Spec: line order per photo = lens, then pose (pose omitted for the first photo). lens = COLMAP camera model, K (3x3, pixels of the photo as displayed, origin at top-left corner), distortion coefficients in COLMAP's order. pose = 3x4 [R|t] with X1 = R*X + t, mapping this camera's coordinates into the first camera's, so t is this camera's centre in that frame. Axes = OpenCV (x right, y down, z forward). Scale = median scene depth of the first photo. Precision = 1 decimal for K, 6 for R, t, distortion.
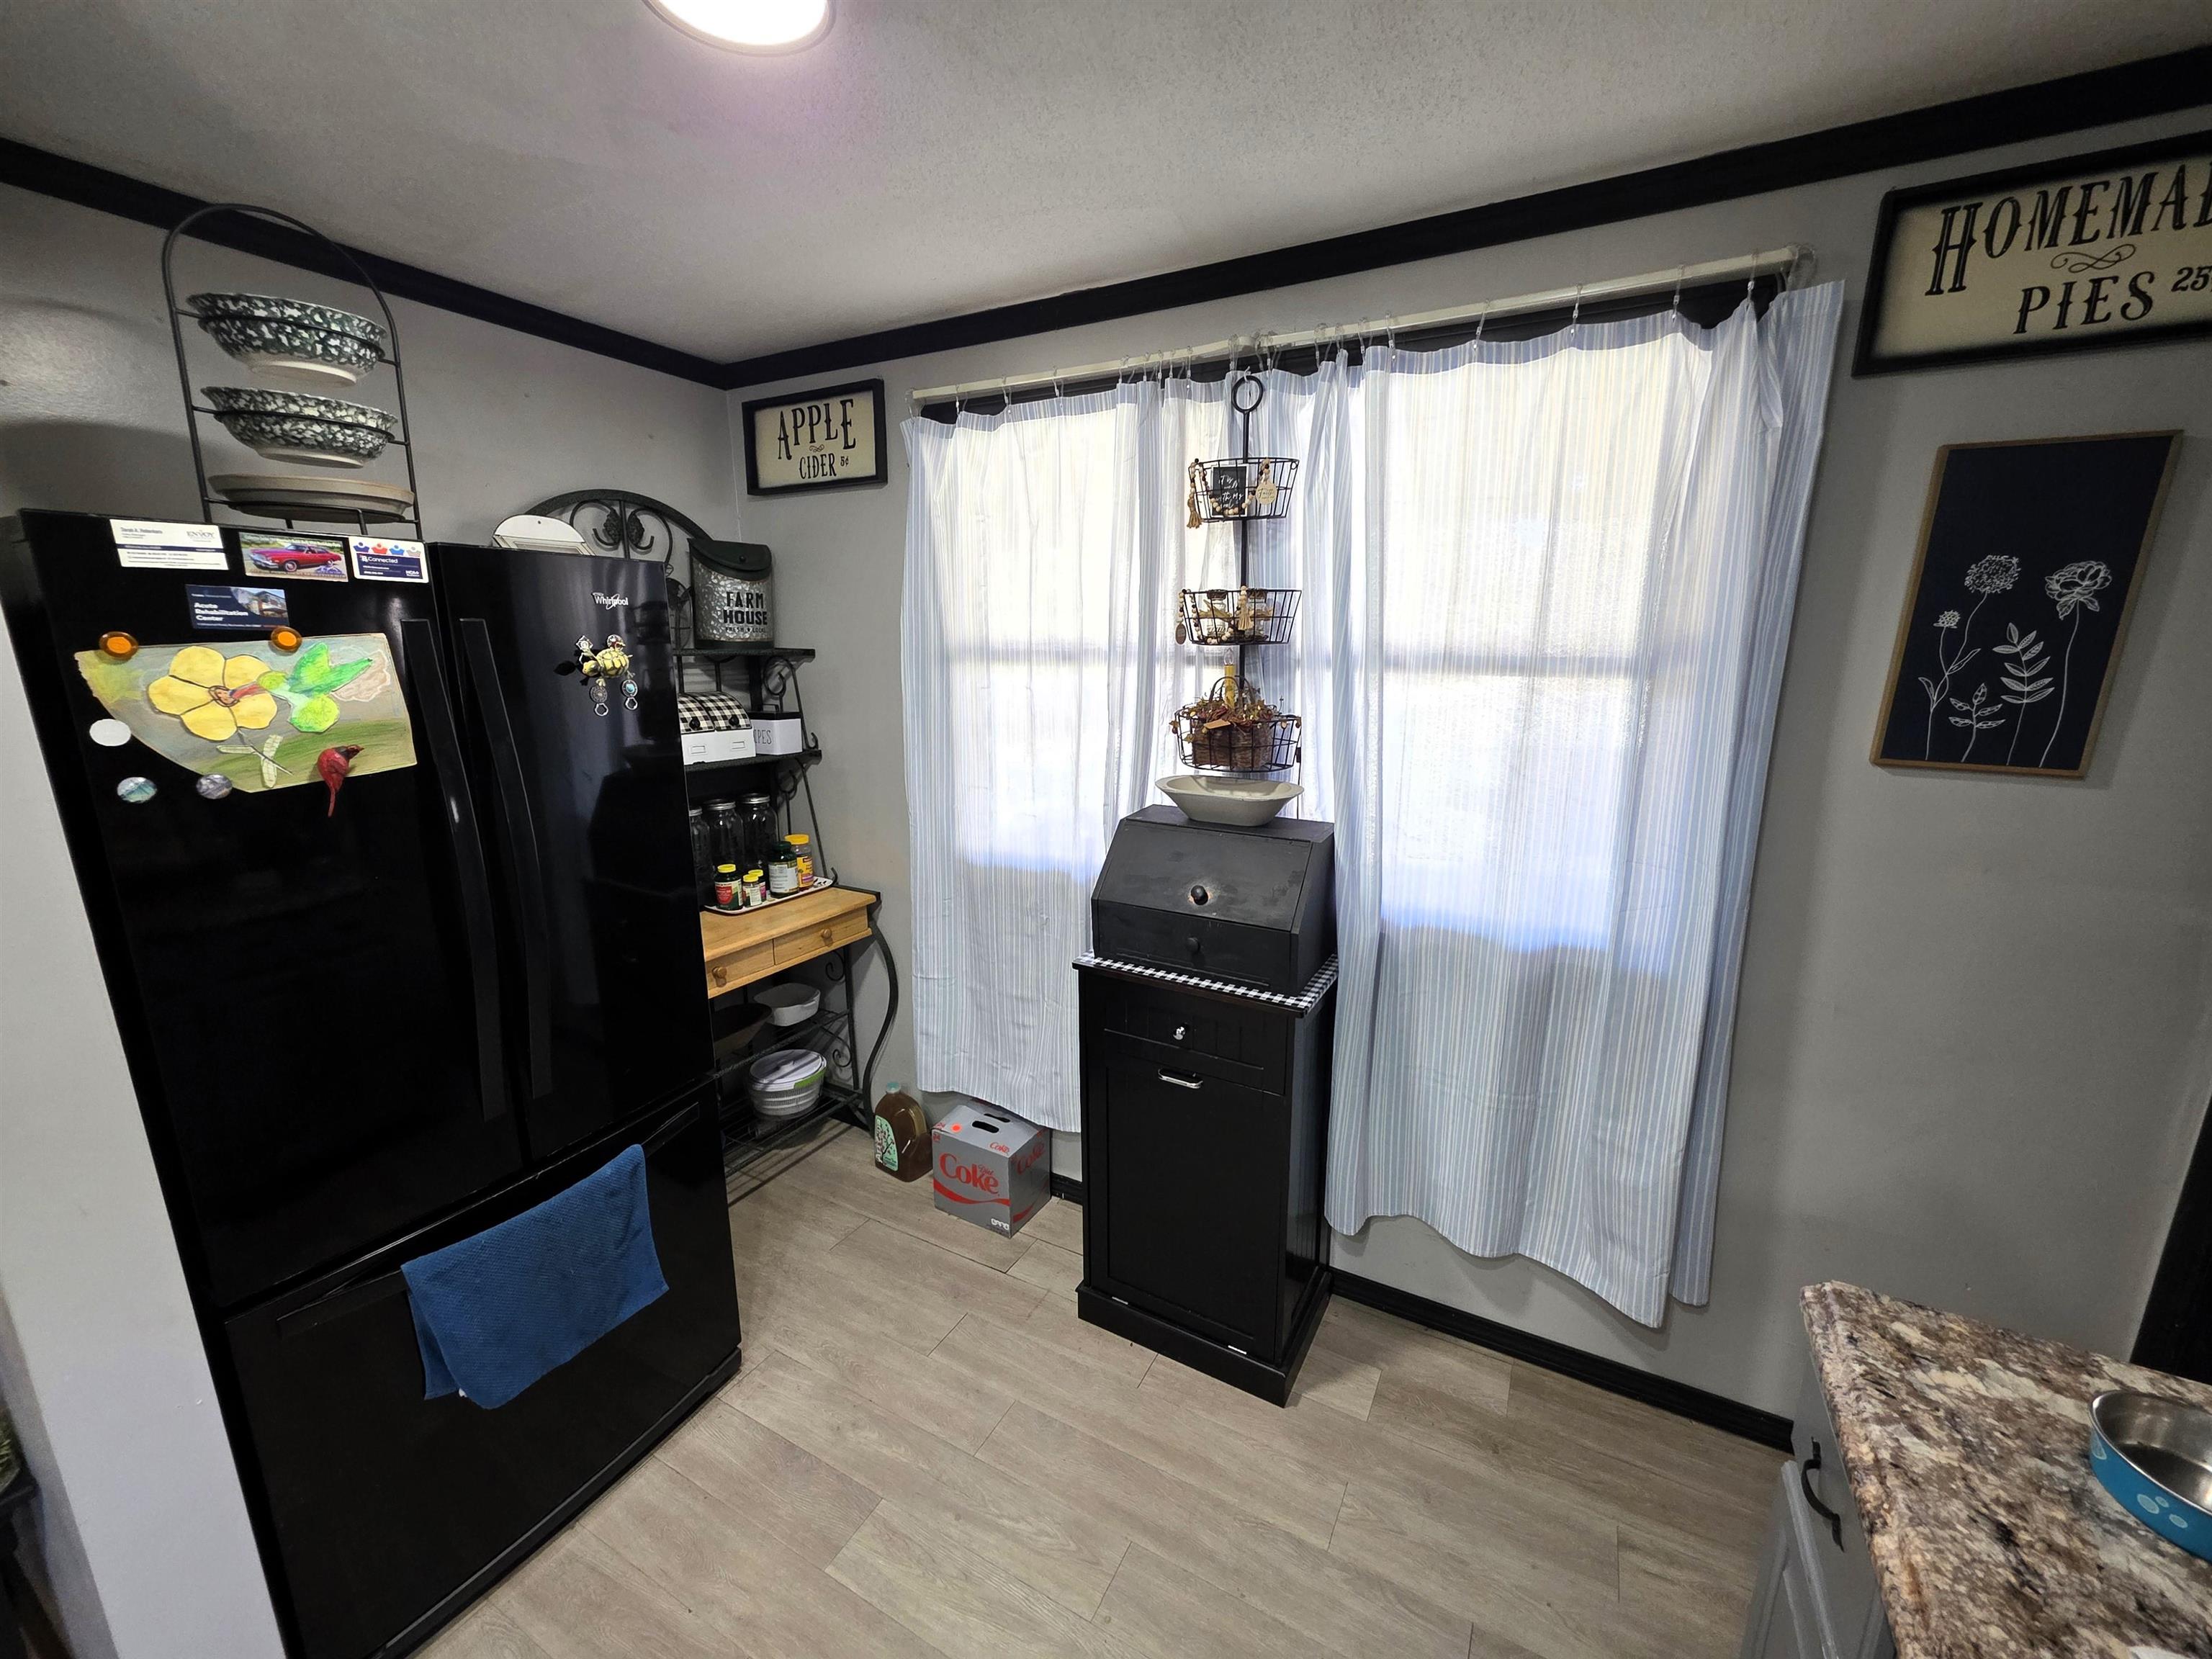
lens RADIAL K [[869.0, 0, 1106.0], [0, 869.0, 829.5], [0, 0, 1]] dist [0.000835, -0.000003]
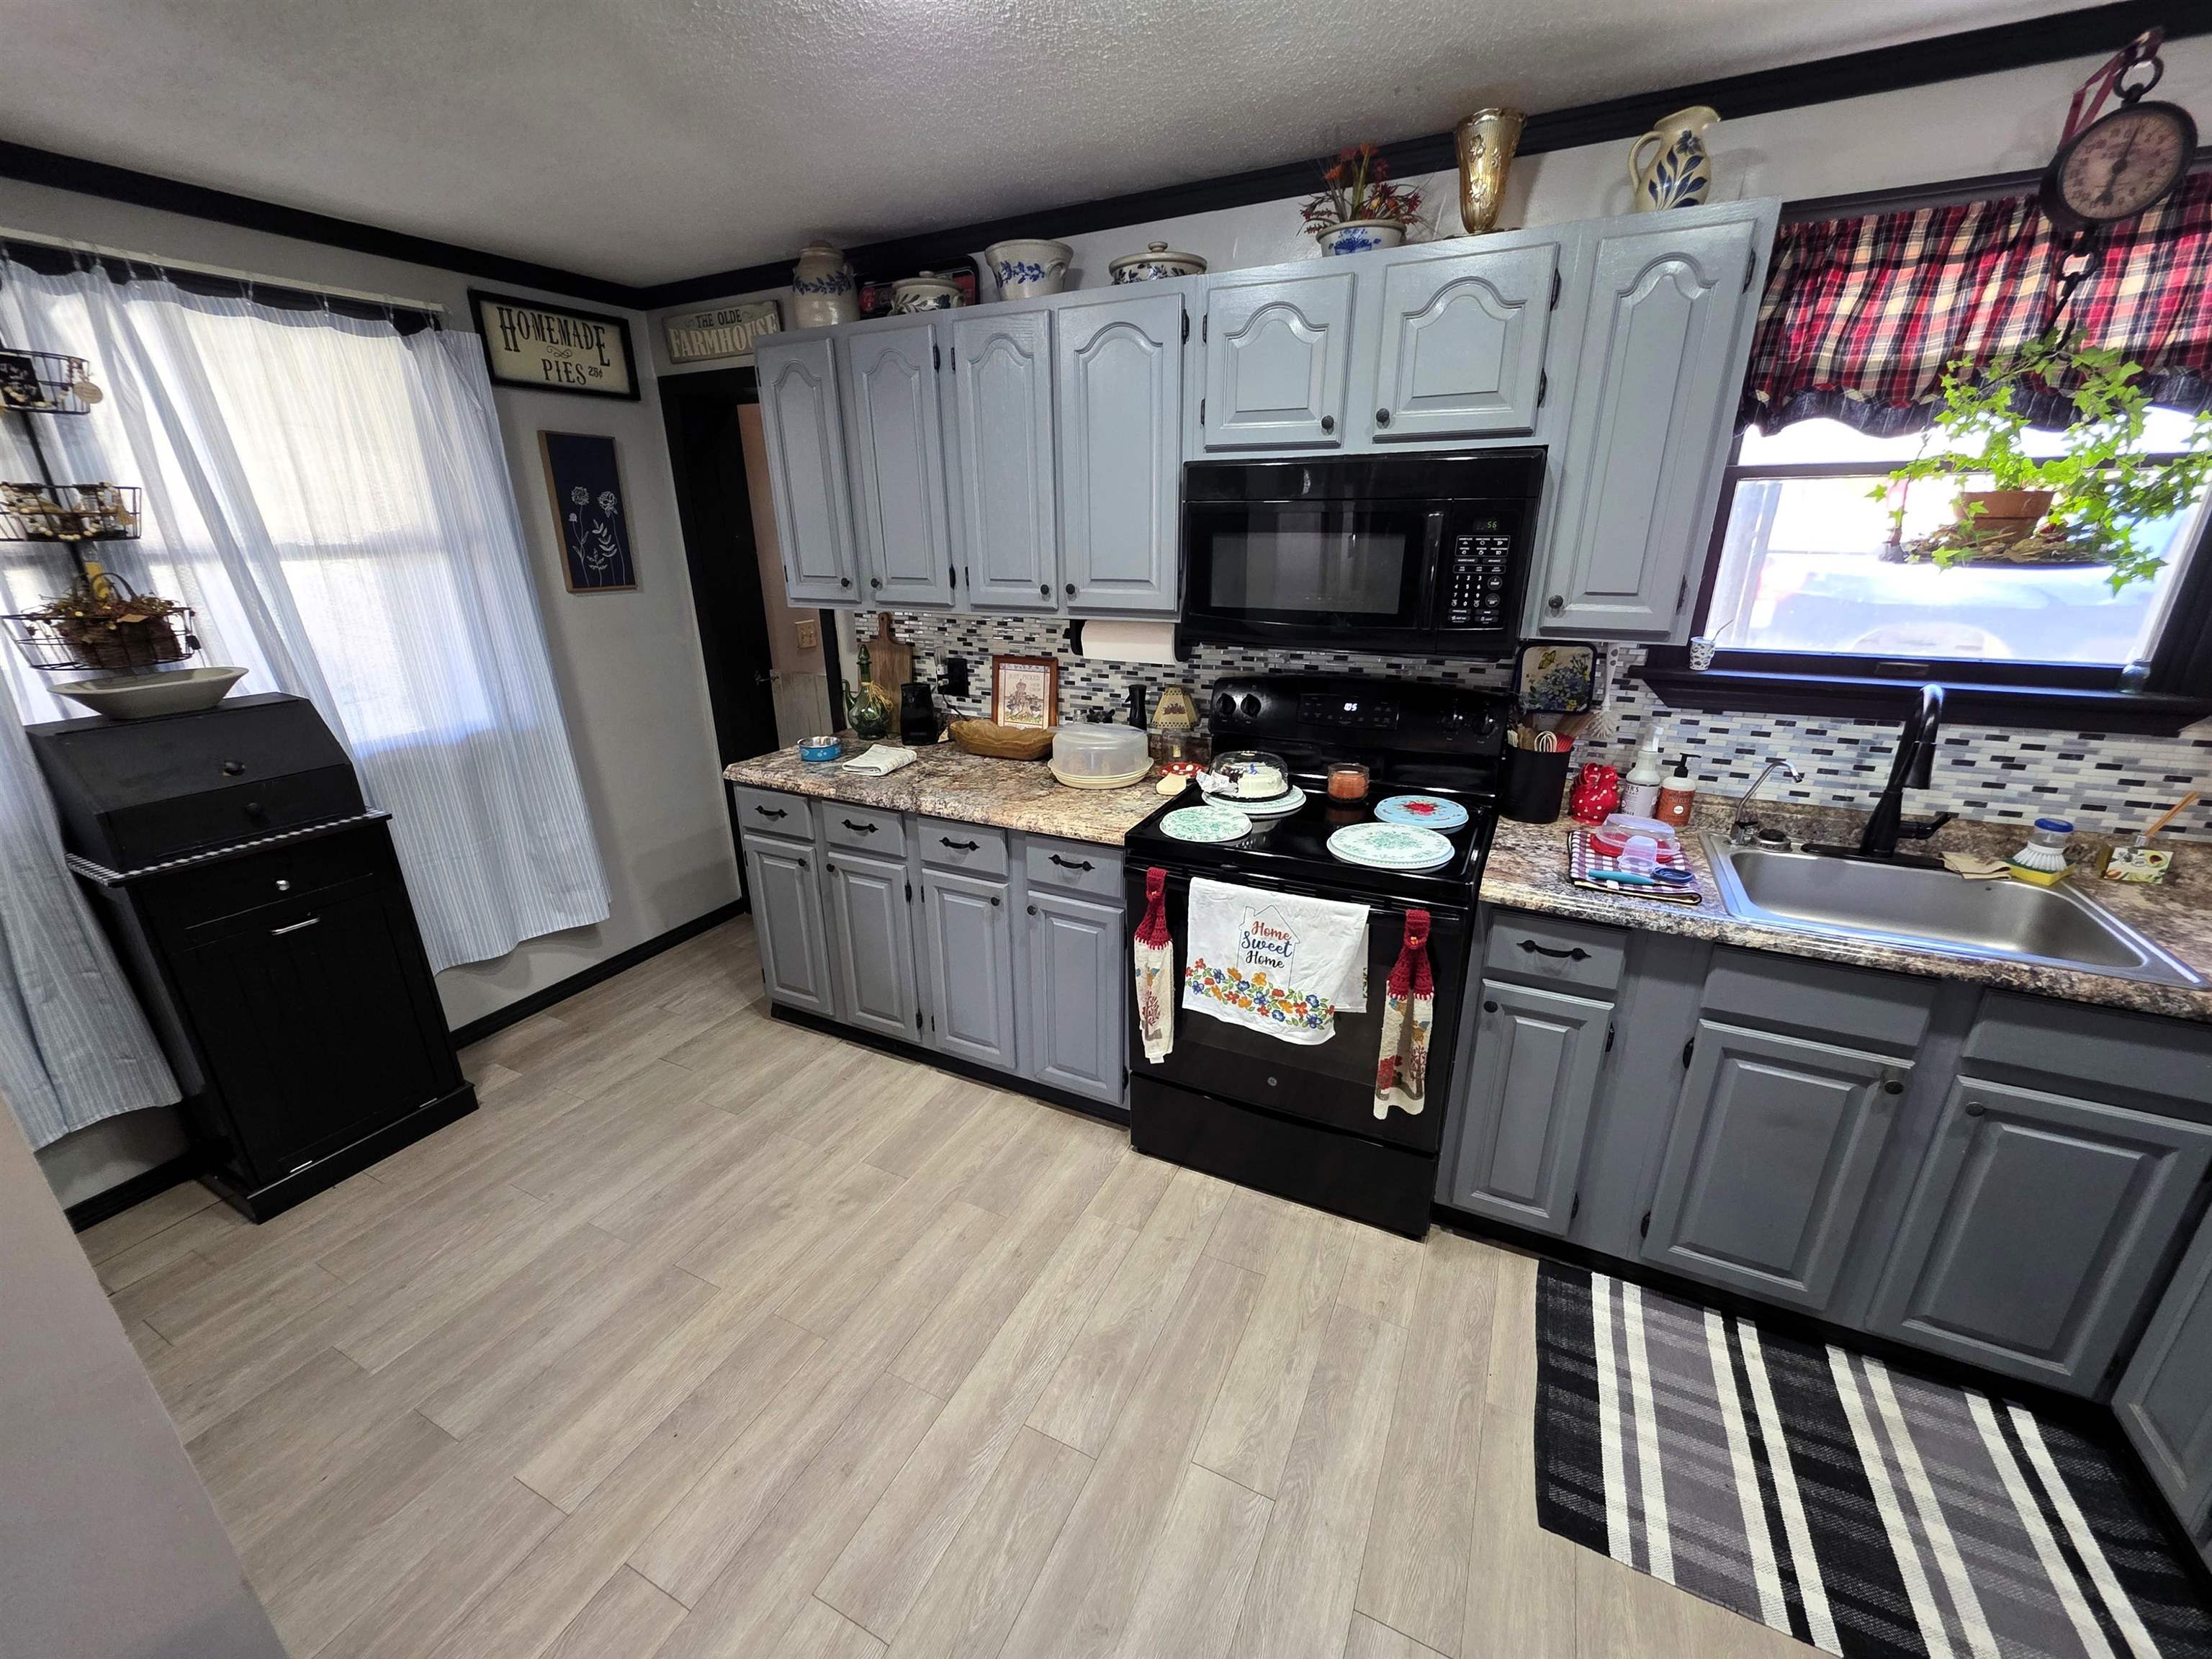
lens RADIAL K [[886.0, 0, 1101.9], [0, 886.0, 833.4], [0, 0, 1]] dist [0.001811, 0.000476]
pose [[-0.041029, -0.340418, 0.939379, -1.365336], [0.224972, 0.912881, 0.340641, 0.013074], [-0.973501, 0.225310, 0.039130, -0.158375]]
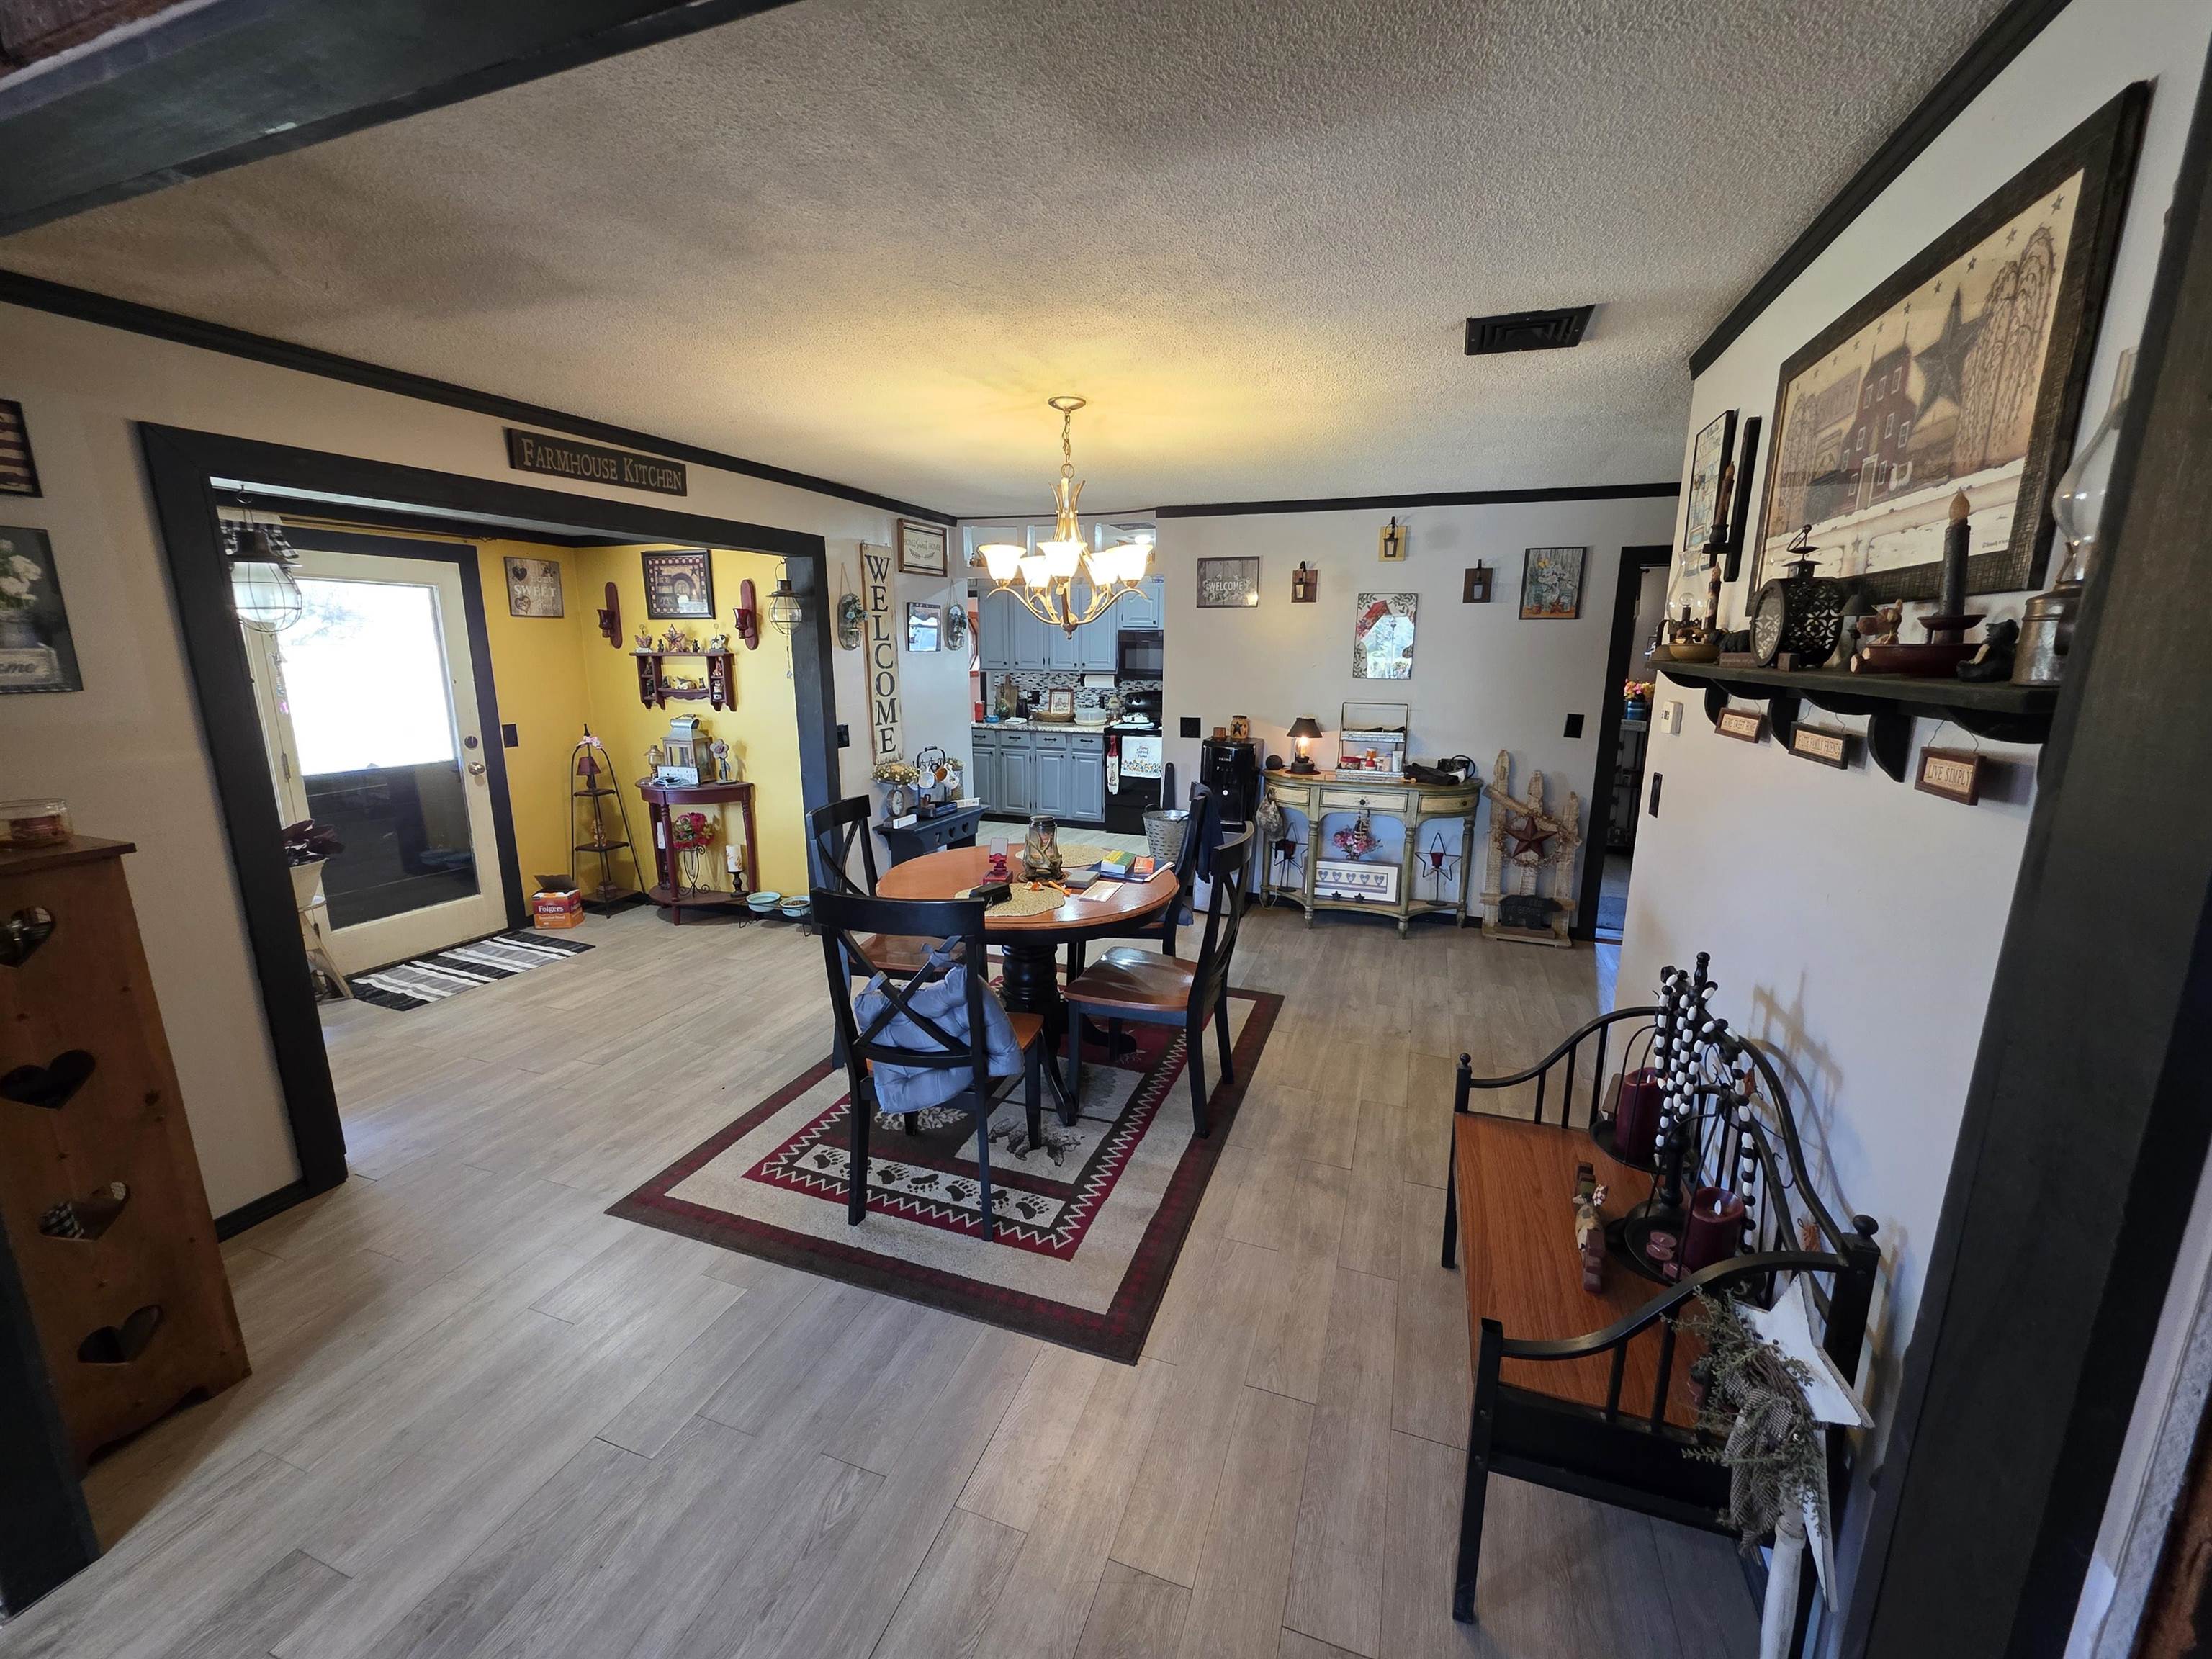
lens RADIAL K [[886.0, 0, 1101.9], [0, 886.0, 833.4], [0, 0, 1]] dist [0.001811, 0.000476]
pose [[-0.150582, -0.212807, 0.965421, -5.341340], [0.207957, 0.947887, 0.241378, -0.167018], [-0.966478, 0.237114, -0.098480, 0.562729]]
